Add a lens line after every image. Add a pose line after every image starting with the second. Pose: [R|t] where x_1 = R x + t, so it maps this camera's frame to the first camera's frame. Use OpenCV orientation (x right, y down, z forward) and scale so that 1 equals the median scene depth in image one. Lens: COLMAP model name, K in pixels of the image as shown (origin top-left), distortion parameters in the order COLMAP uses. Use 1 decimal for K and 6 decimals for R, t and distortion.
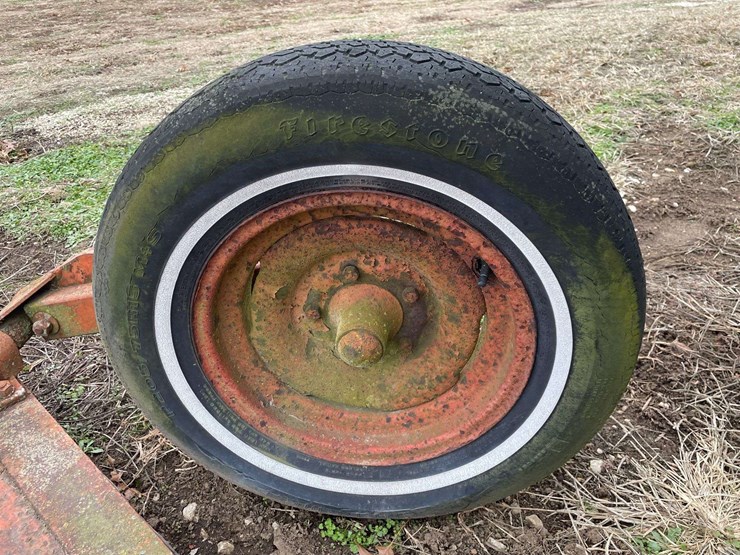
lens RADIAL K [[554.9, 0, 370.7], [0, 554.9, 274.8], [0, 0, 1]] dist [0.089999, -0.116713]
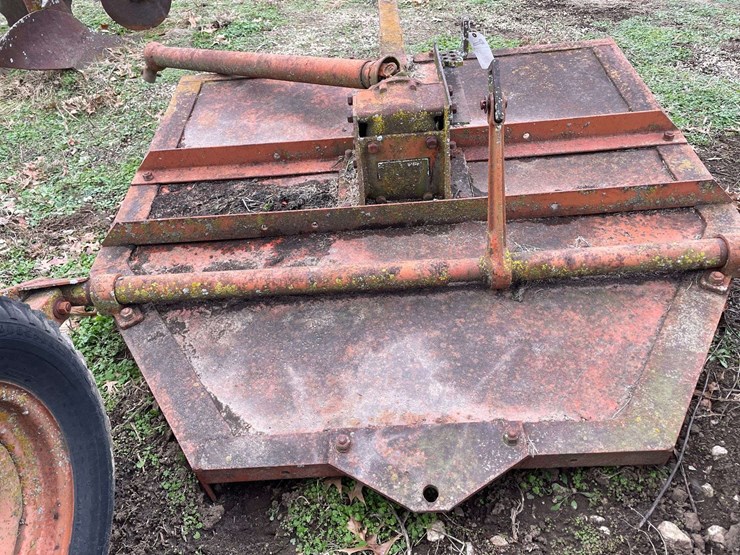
lens RADIAL K [[554.9, 0, 366.4], [0, 554.9, 278.5], [0, 0, 1]] dist [0.089999, -0.116713]
pose [[0.094632, 0.660566, -0.744780, 0.299933], [-0.462645, 0.691622, 0.554634, -0.177085], [0.881479, 0.292083, 0.371057, -0.248490]]
